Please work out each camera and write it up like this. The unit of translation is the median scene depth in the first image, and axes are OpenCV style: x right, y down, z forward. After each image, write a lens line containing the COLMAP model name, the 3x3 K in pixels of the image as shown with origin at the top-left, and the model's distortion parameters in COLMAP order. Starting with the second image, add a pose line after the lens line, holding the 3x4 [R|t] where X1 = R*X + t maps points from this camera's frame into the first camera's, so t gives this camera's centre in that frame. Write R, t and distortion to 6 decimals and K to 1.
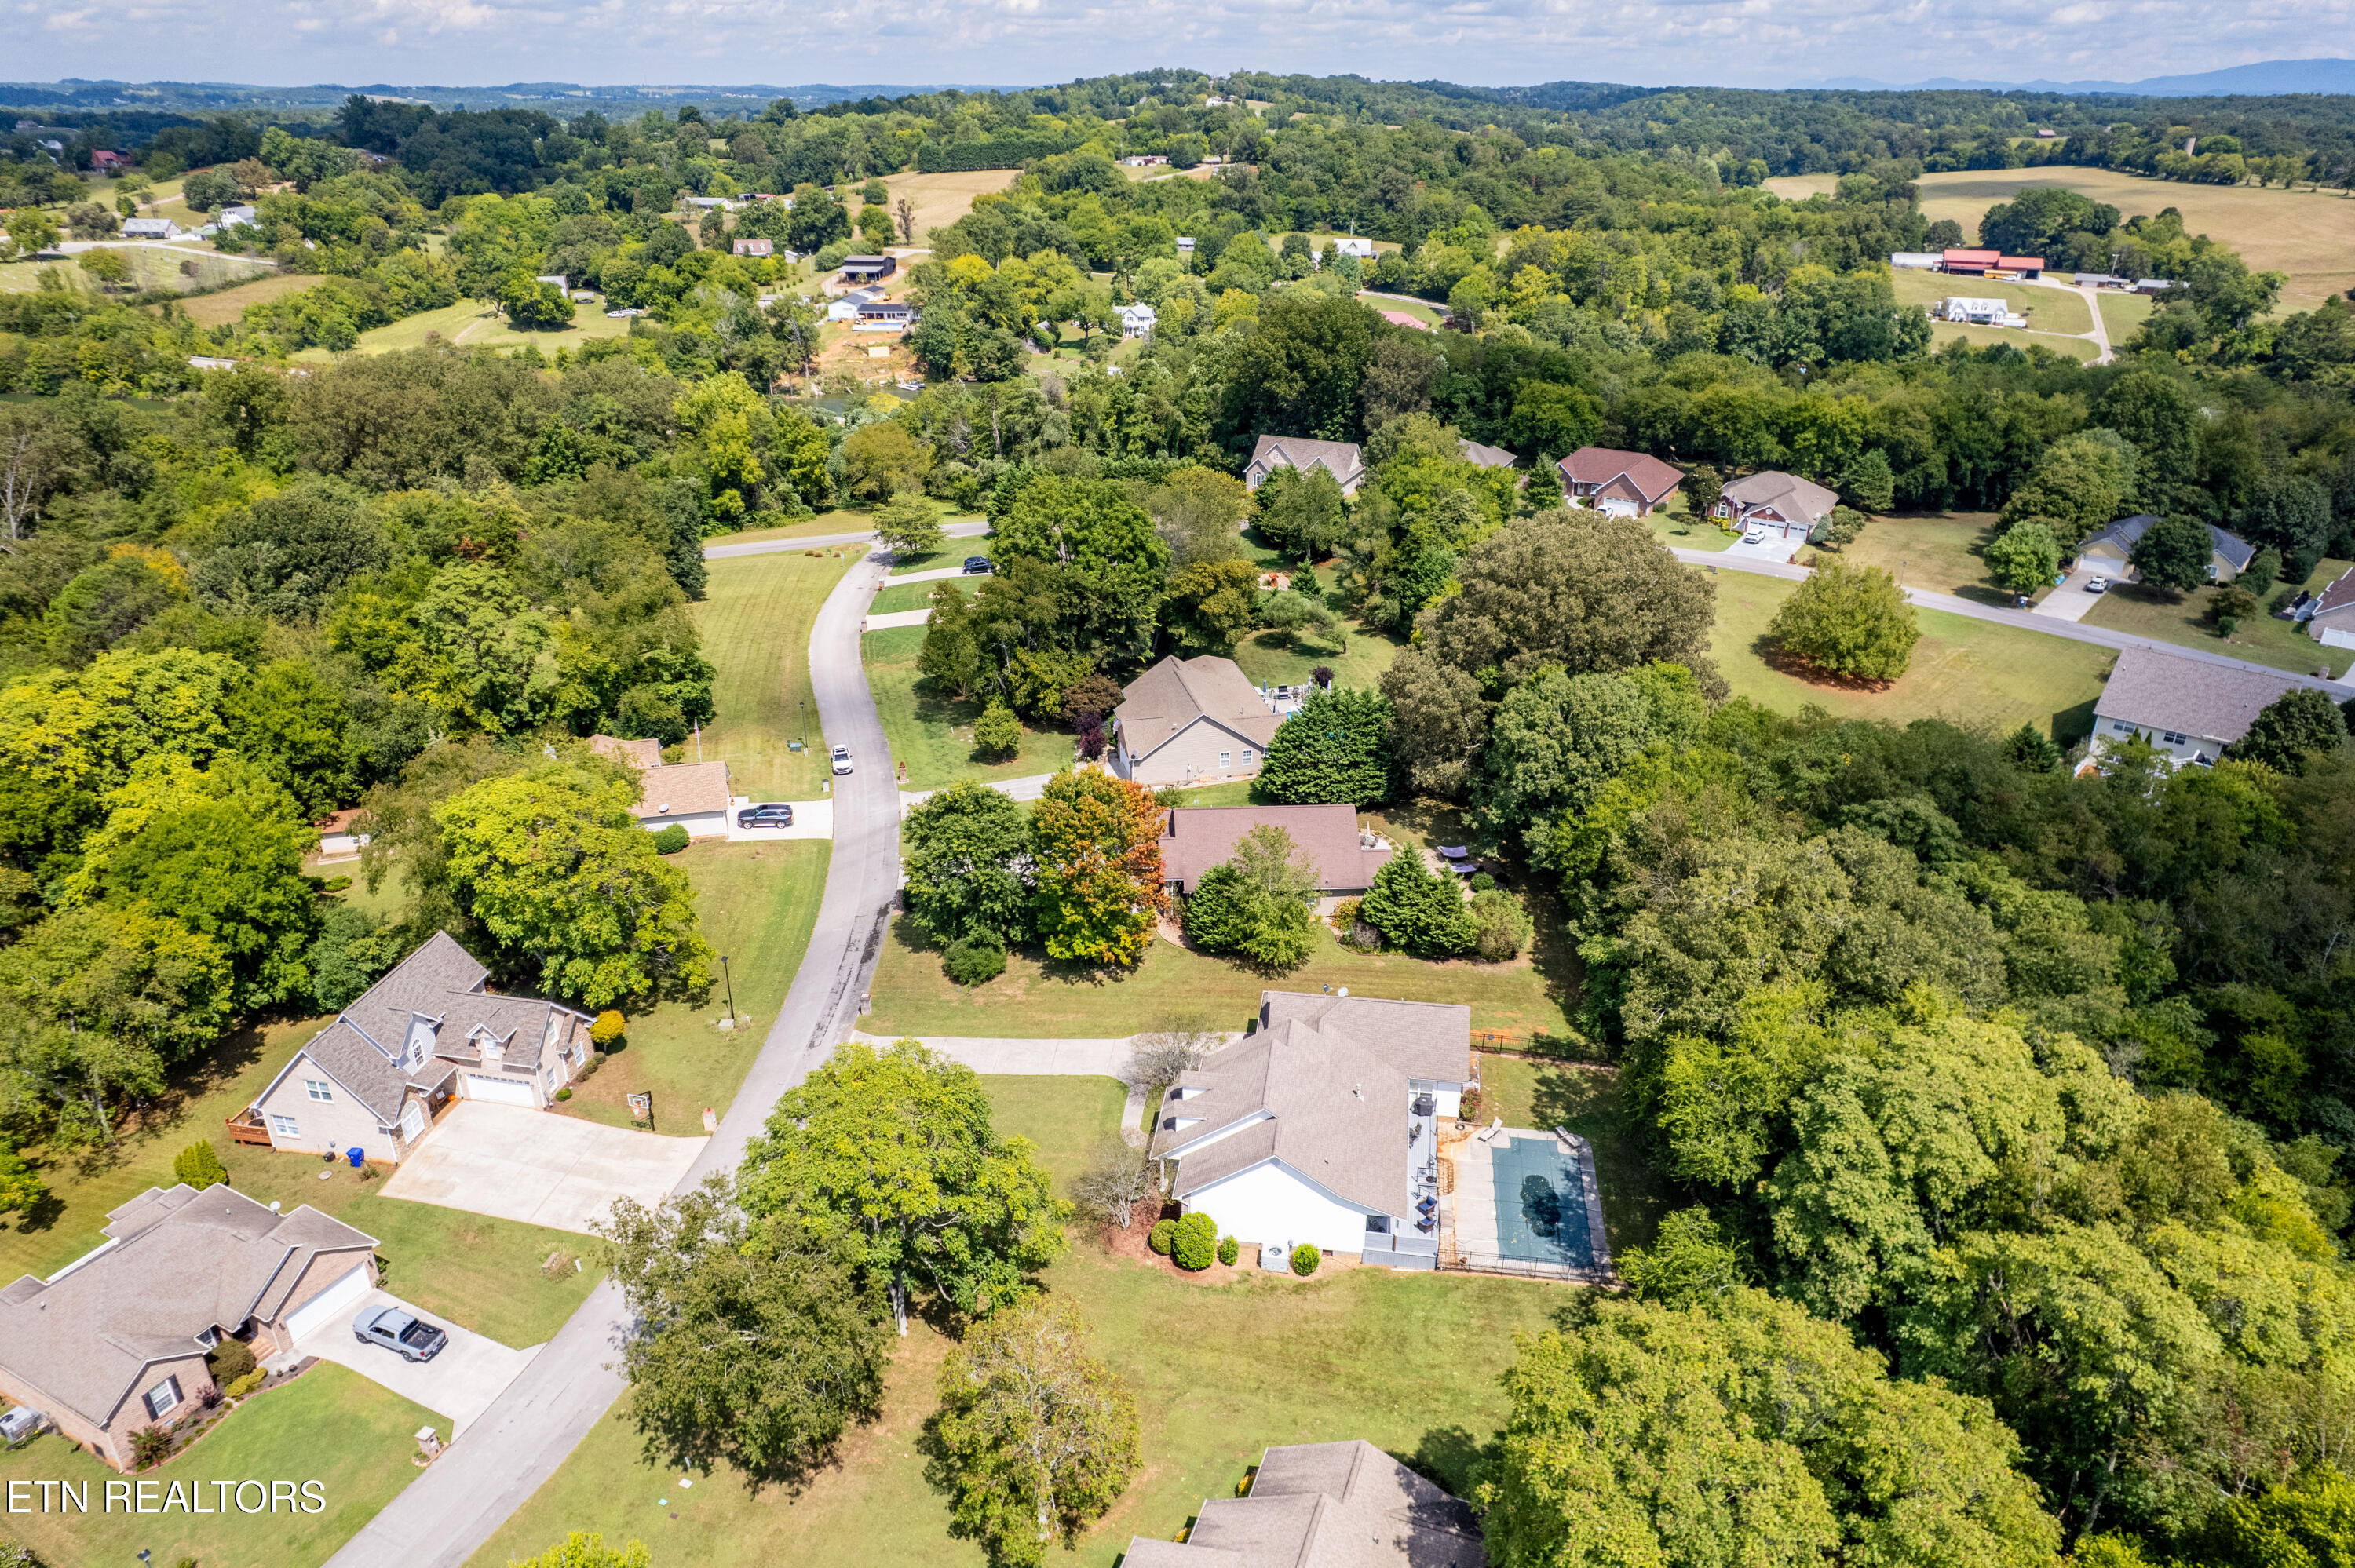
lens RADIAL K [[1511.2, 0, 1181.0], [0, 1511.2, 783.1], [0, 0, 1]] dist [-0.075259, 0.067908]
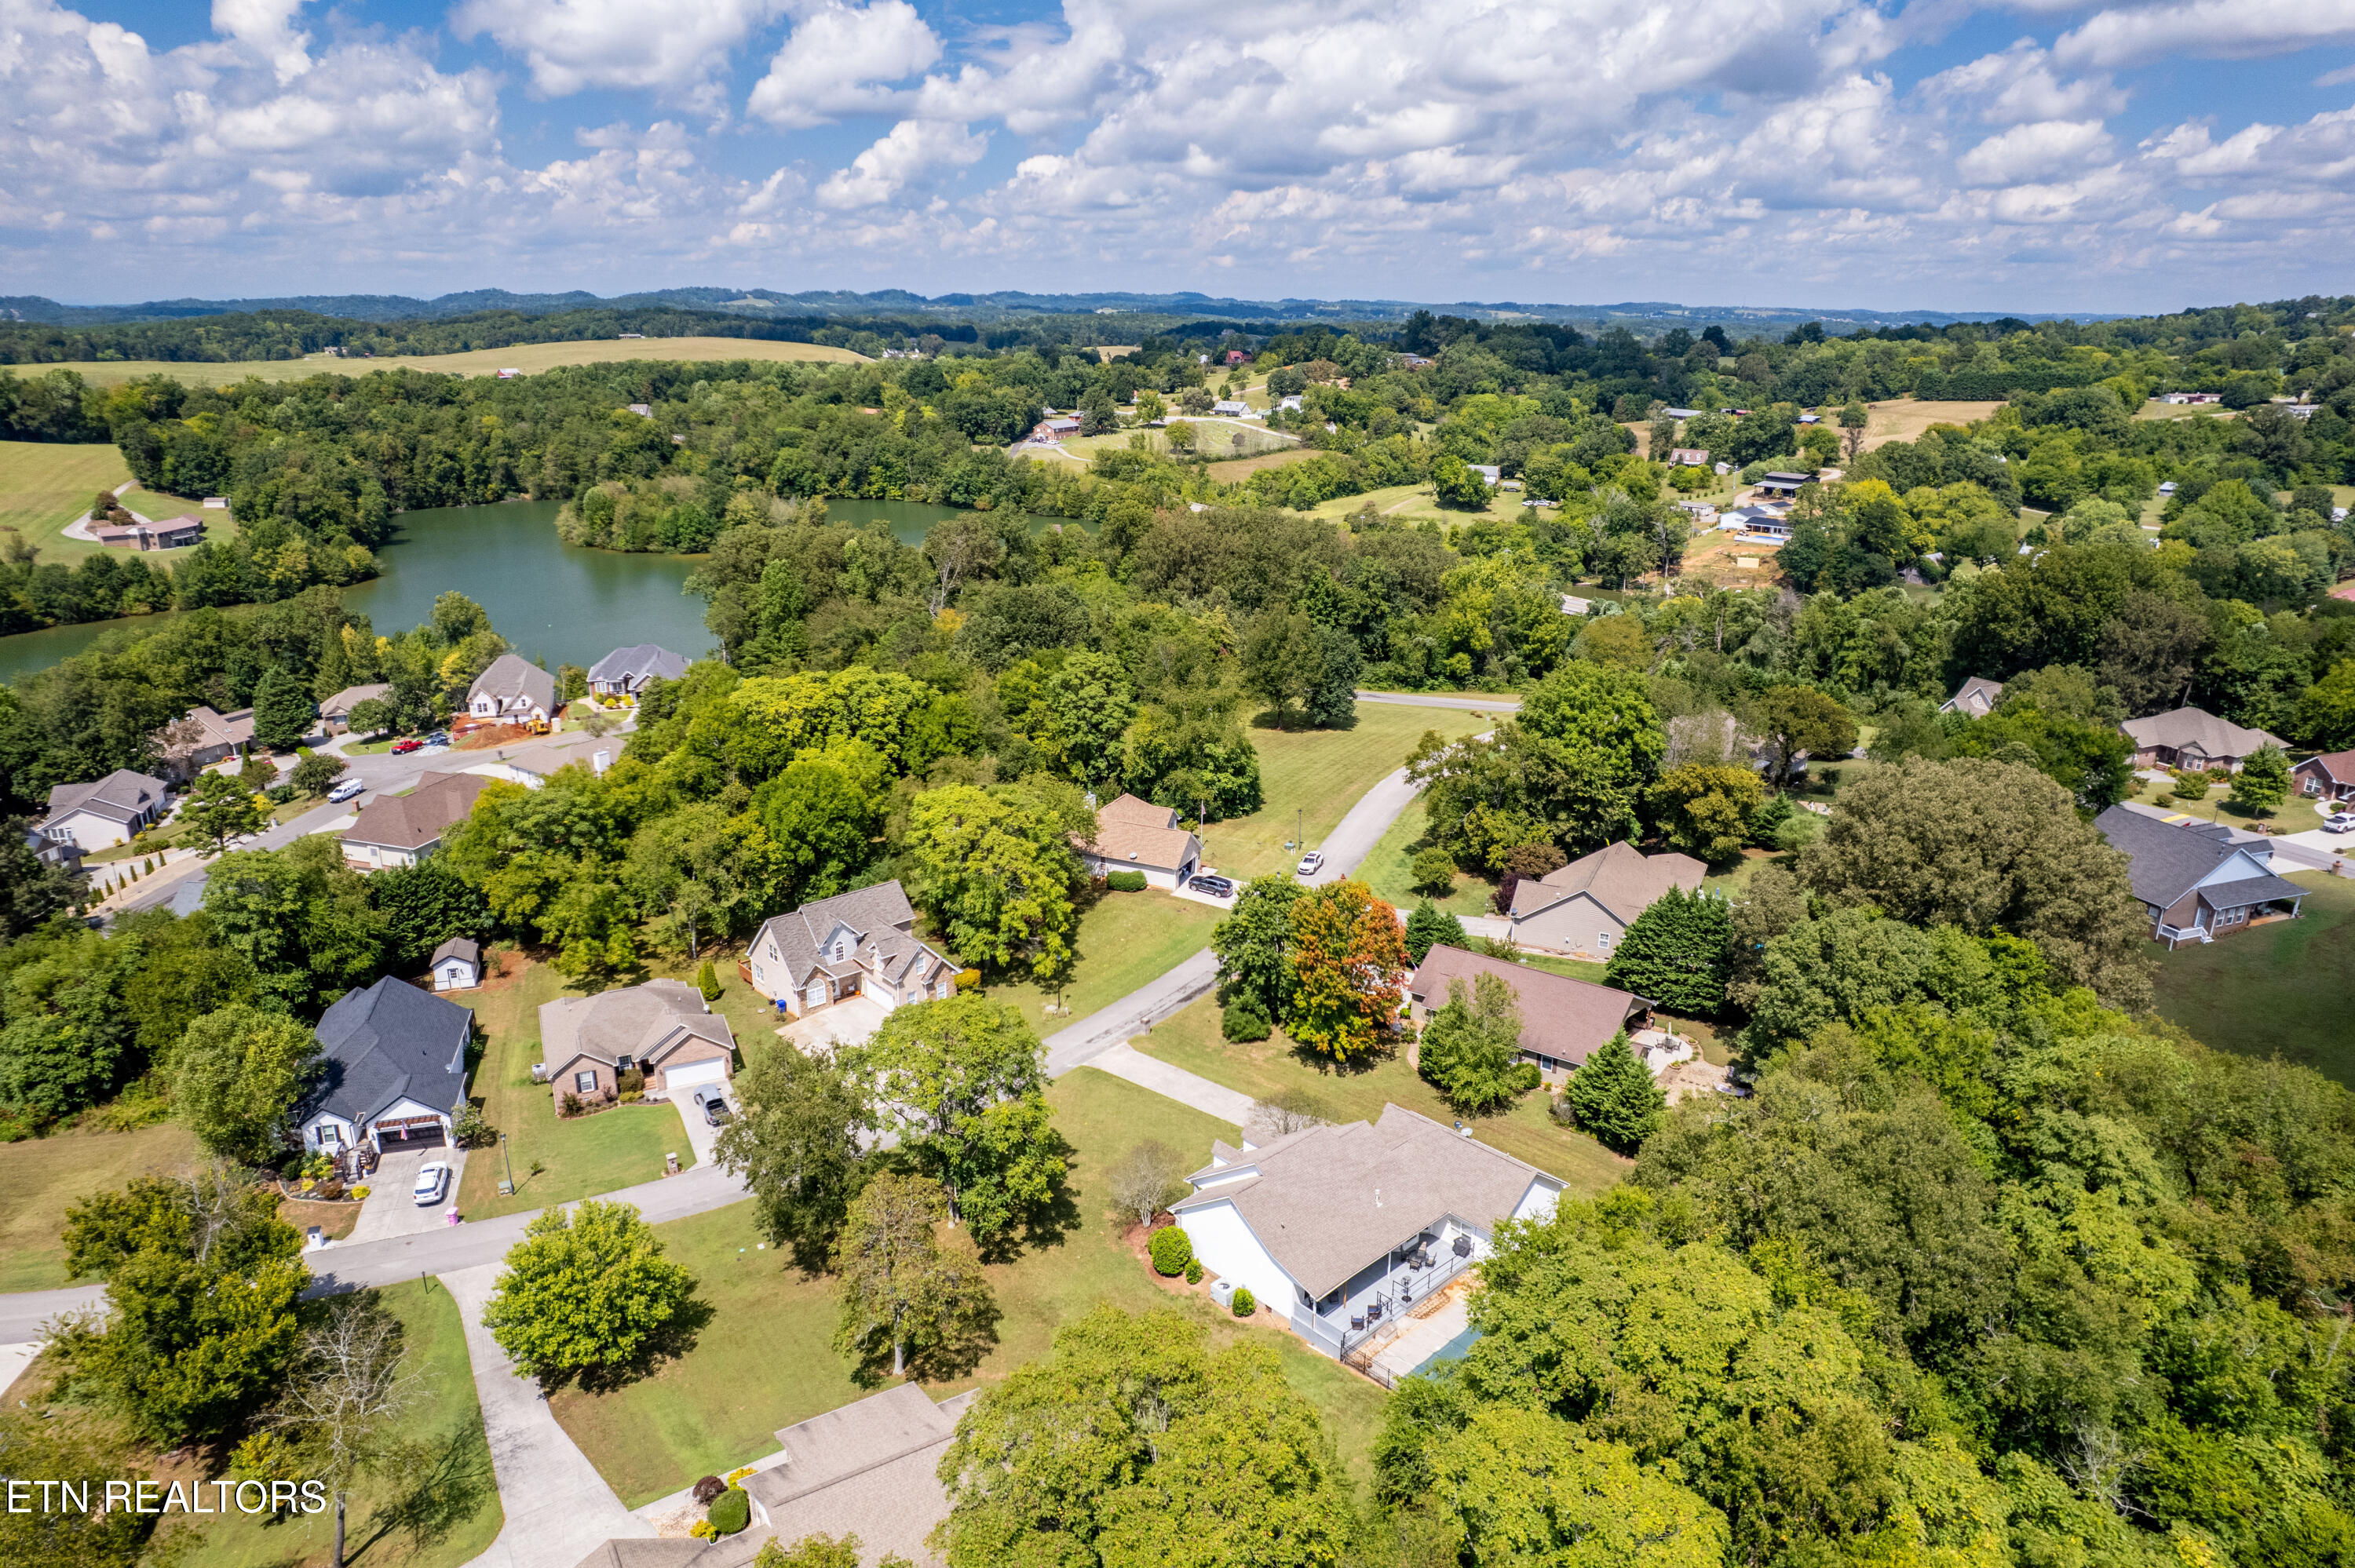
lens RADIAL K [[1511.2, 0, 1180.8], [0, 1511.2, 772.6], [0, 0, 1]] dist [-0.075259, 0.067908]
pose [[0.786203, 0.186250, -0.589233, 0.210343], [-0.265065, 0.962970, -0.049287, 0.000635], [0.558234, 0.194935, 0.806458, -0.003569]]
